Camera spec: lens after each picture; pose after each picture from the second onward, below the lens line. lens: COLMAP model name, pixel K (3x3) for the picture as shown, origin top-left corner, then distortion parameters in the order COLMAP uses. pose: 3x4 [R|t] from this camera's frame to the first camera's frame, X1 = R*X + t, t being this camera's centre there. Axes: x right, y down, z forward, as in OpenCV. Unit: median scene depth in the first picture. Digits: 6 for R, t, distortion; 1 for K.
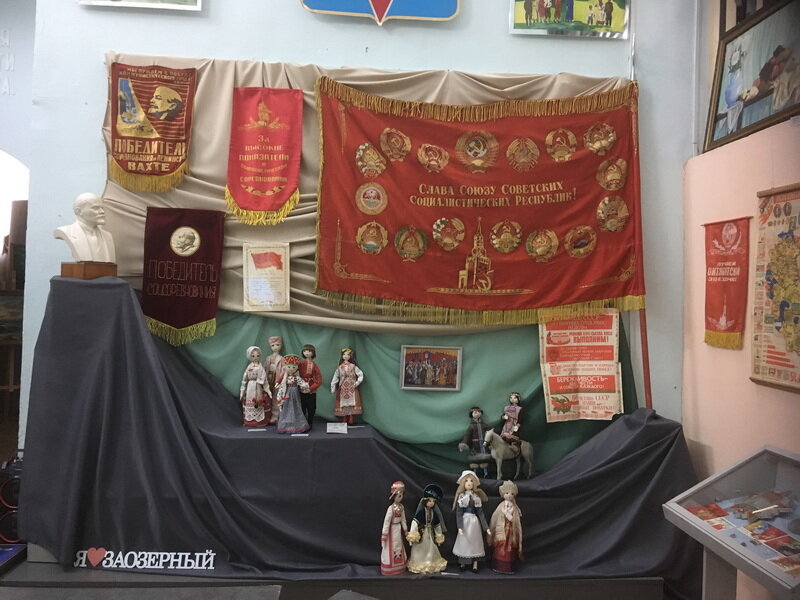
lens RADIAL K [[678.1, 0, 400.0], [0, 678.1, 300.0], [0, 0, 1]] dist [0.115799, -0.168978]
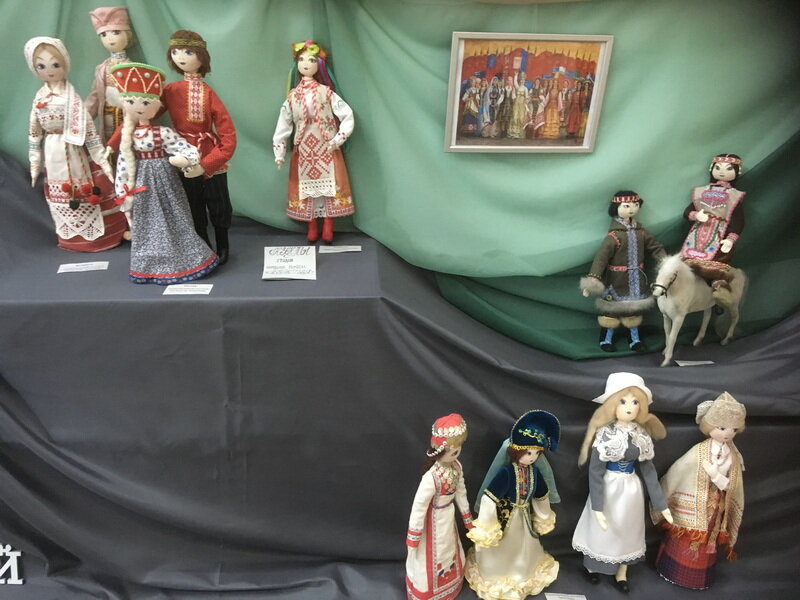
lens RADIAL K [[678.1, 0, 400.0], [0, 678.1, 300.0], [0, 0, 1]] dist [0.115799, -0.168978]
pose [[0.999946, -0.001147, -0.010310, -0.024920], [0.005414, 0.905486, 0.424342, 0.041845], [0.008848, -0.424375, 0.905443, 0.636464]]
